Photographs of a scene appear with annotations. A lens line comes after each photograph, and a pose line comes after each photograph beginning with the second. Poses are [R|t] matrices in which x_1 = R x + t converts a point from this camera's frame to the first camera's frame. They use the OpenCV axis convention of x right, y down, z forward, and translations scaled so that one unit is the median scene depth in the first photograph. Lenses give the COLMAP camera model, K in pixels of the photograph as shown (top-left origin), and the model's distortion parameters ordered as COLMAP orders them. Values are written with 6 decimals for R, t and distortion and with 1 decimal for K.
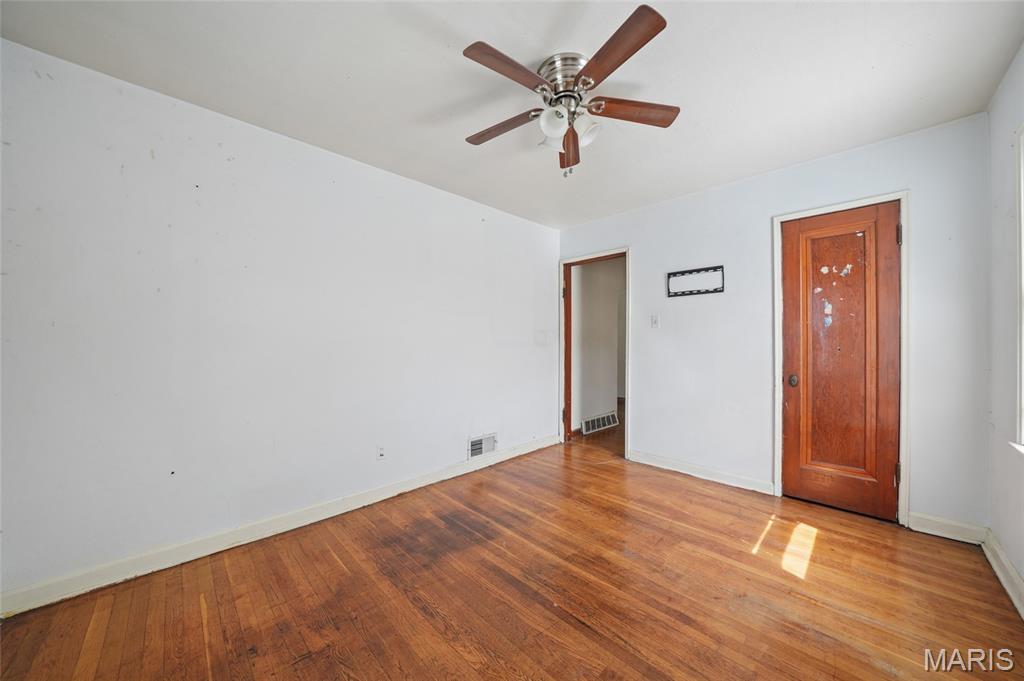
lens RADIAL K [[359.3, 0, 510.9], [0, 359.3, 342.0], [0, 0, 1]] dist [-0.020335, 0.000233]
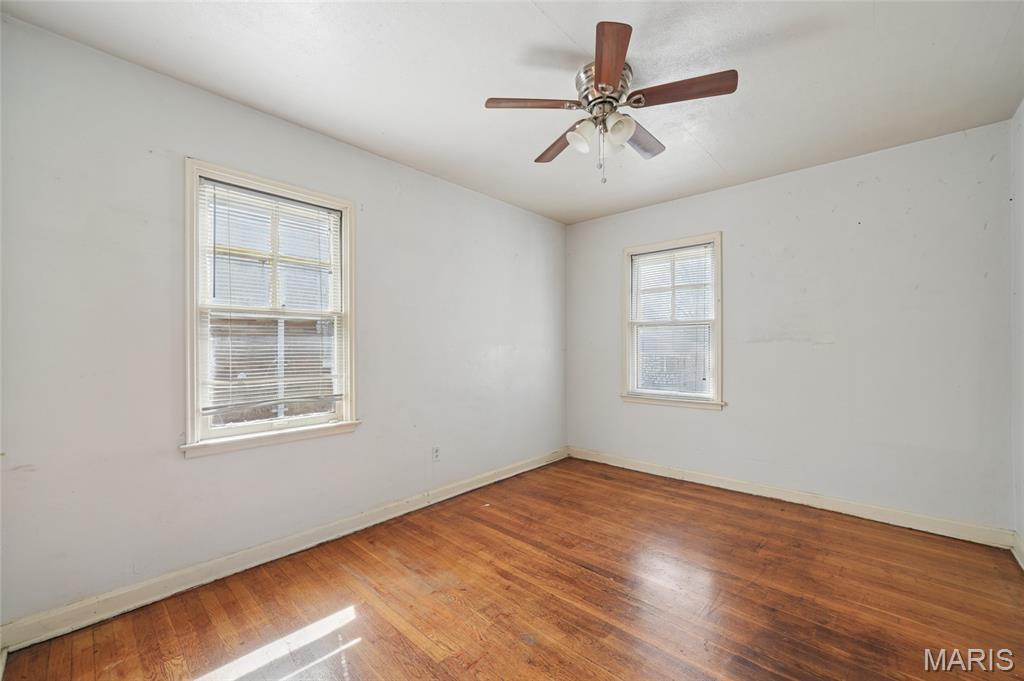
lens RADIAL K [[407.4, 0, 513.0], [0, 407.4, 343.6], [0, 0, 1]] dist [-0.000324, -0.000010]
pose [[-0.998620, 0.006024, -0.052164, 0.452750], [0.006248, 0.999972, -0.004139, -0.010772], [0.052138, -0.004459, -0.998630, 2.054938]]
